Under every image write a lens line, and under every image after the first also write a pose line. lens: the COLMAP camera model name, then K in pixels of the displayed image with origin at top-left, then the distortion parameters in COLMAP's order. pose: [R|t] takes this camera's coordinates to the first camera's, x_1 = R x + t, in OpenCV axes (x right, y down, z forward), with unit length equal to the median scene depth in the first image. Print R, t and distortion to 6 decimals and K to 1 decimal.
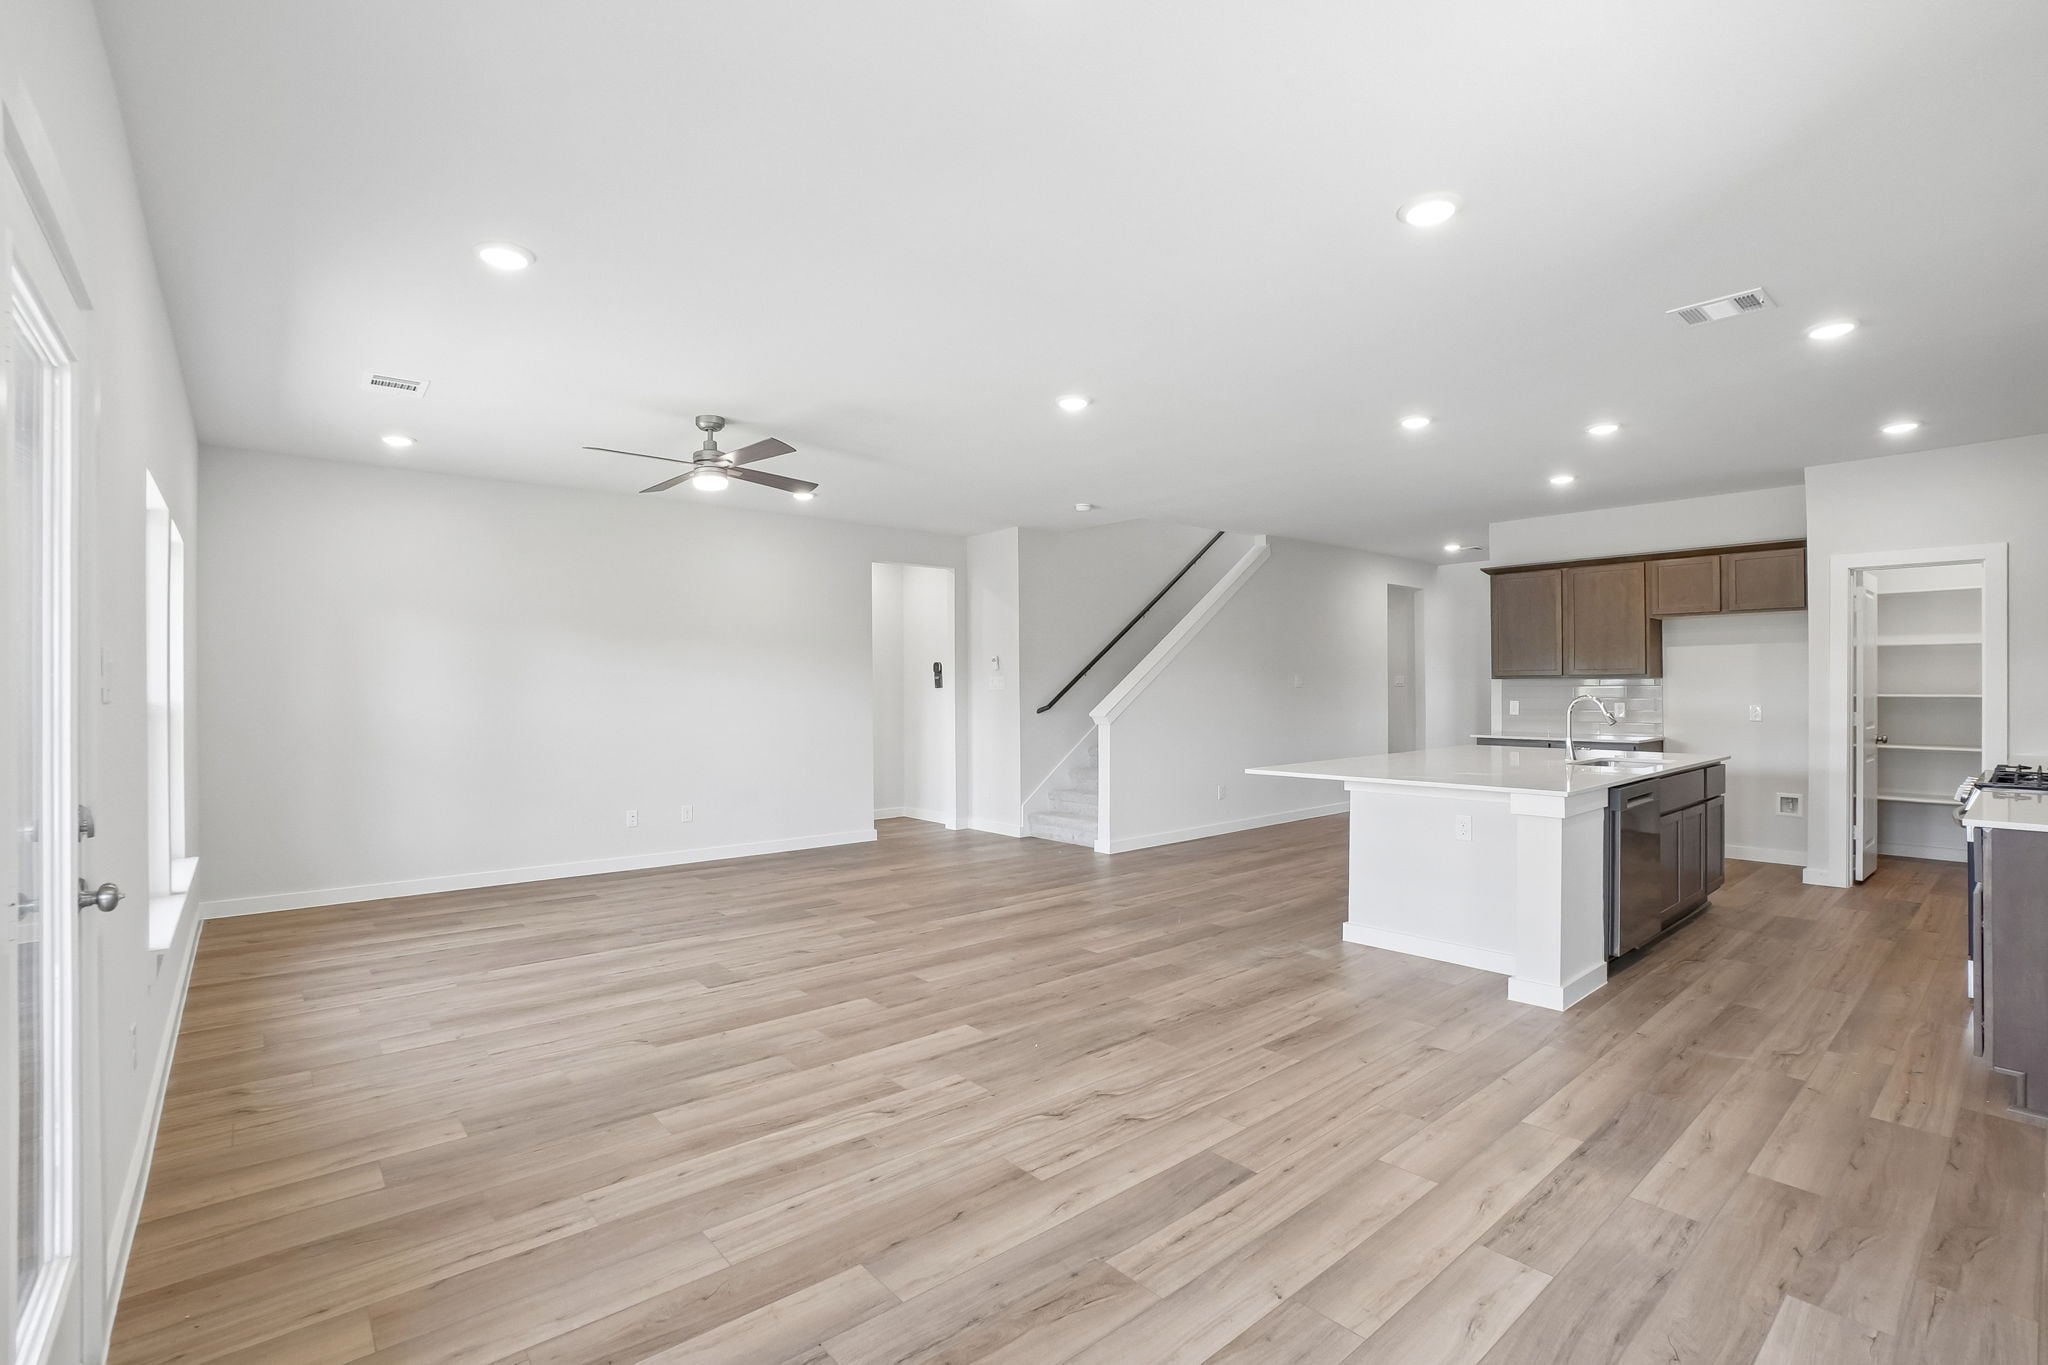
lens RADIAL K [[909.5, 0, 1003.0], [0, 909.5, 636.7], [0, 0, 1]] dist [-0.058821, 0.017821]
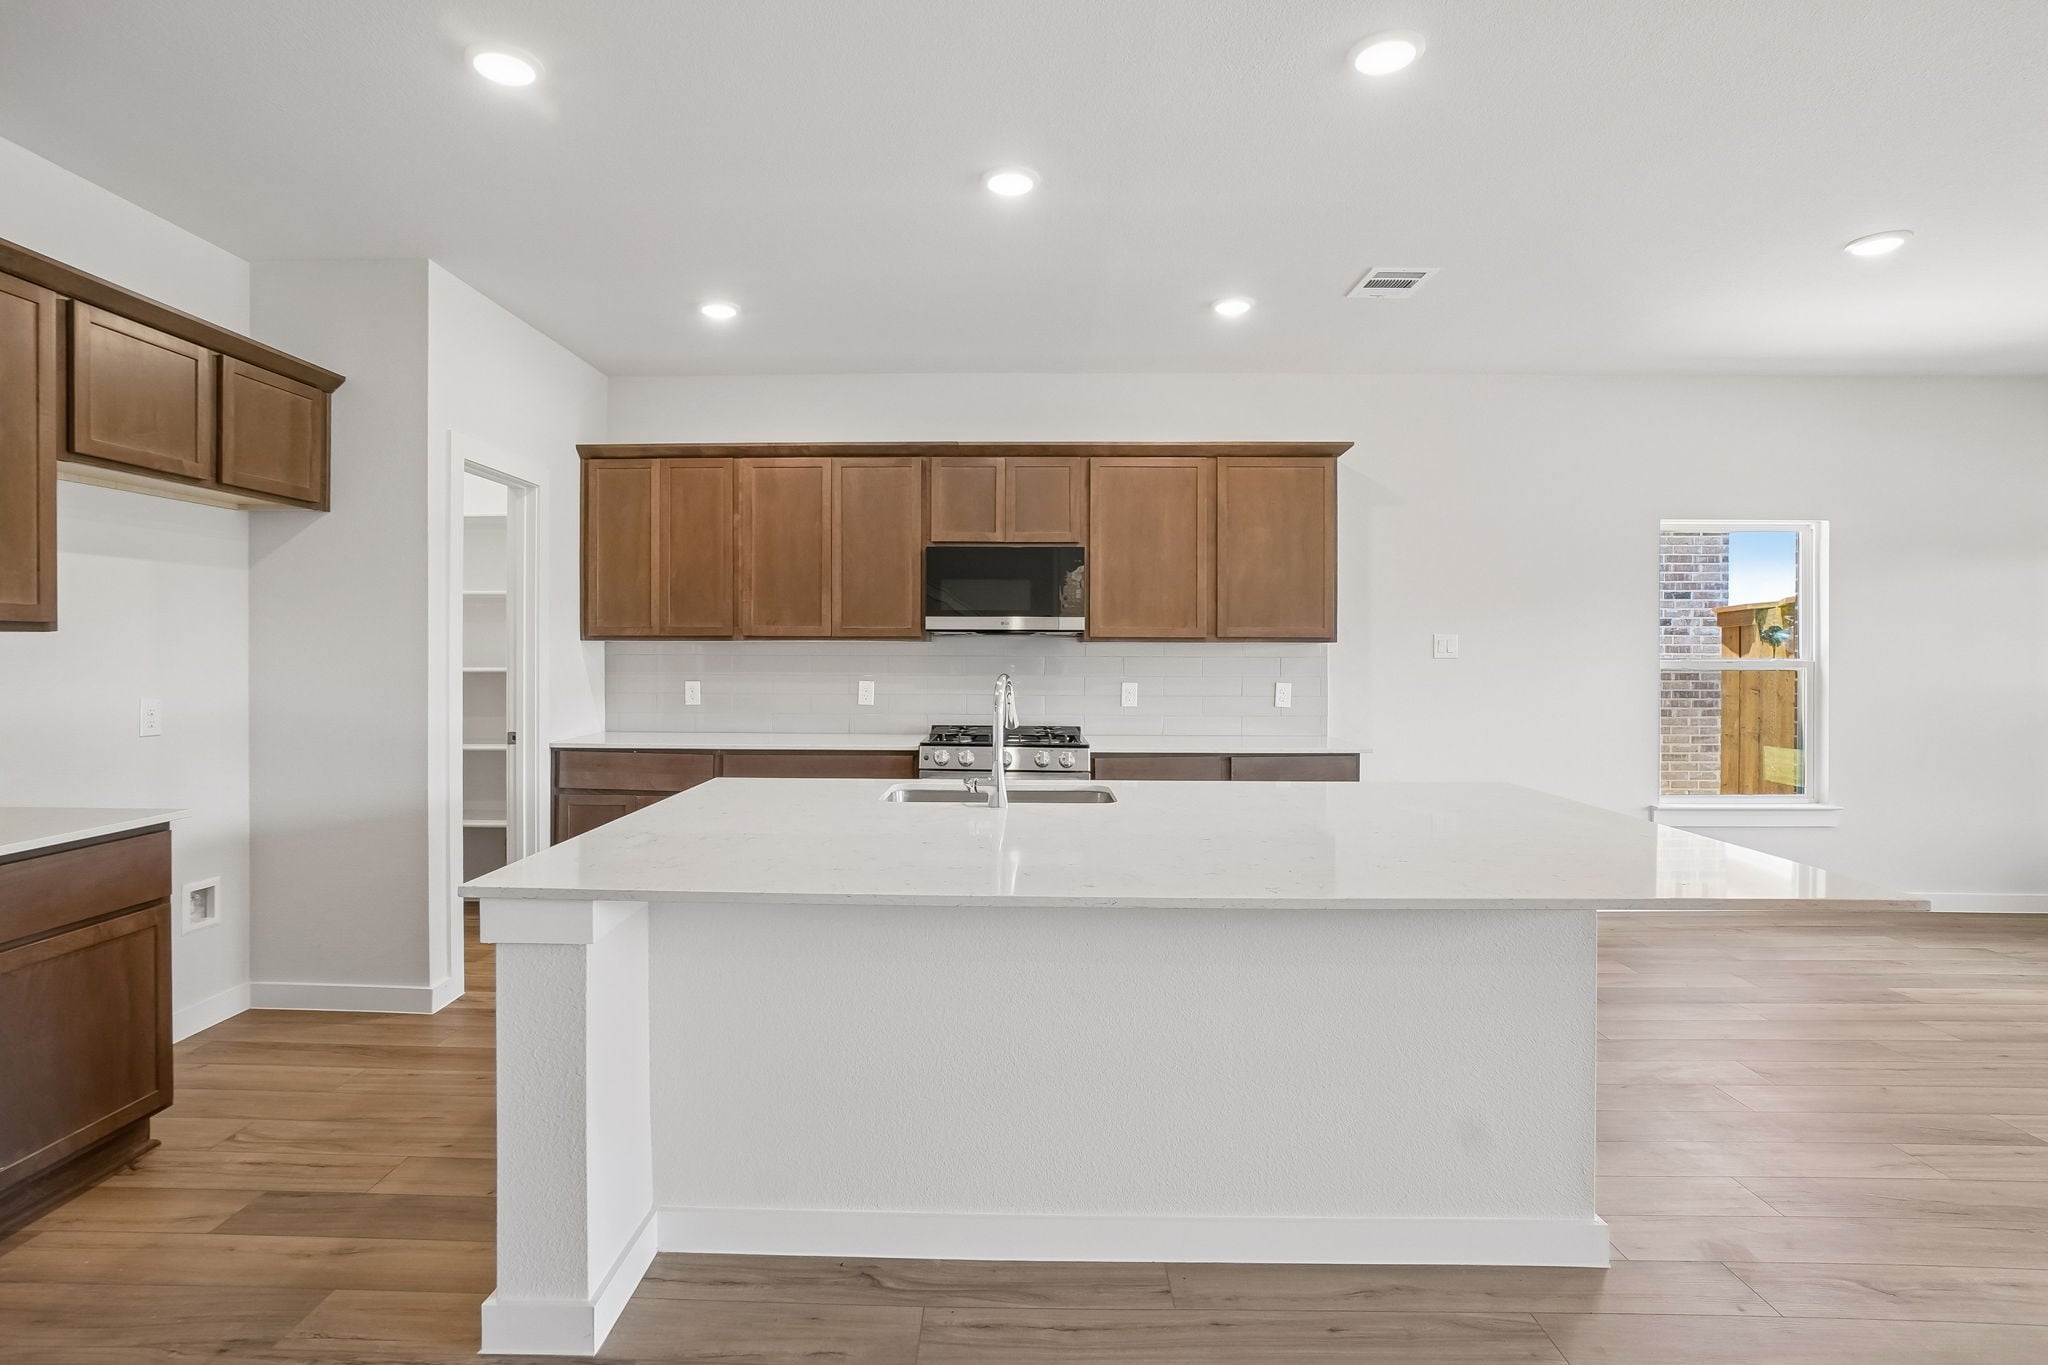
lens RADIAL K [[1008.3, 0, 1008.0], [0, 1008.3, 655.8], [0, 0, 1]] dist [-0.051754, 0.025813]
pose [[-0.768995, -0.003730, 0.639244, 0.456790], [-0.035371, 0.998699, -0.036723, 0.123688], [-0.638276, -0.050850, -0.768127, 2.320638]]
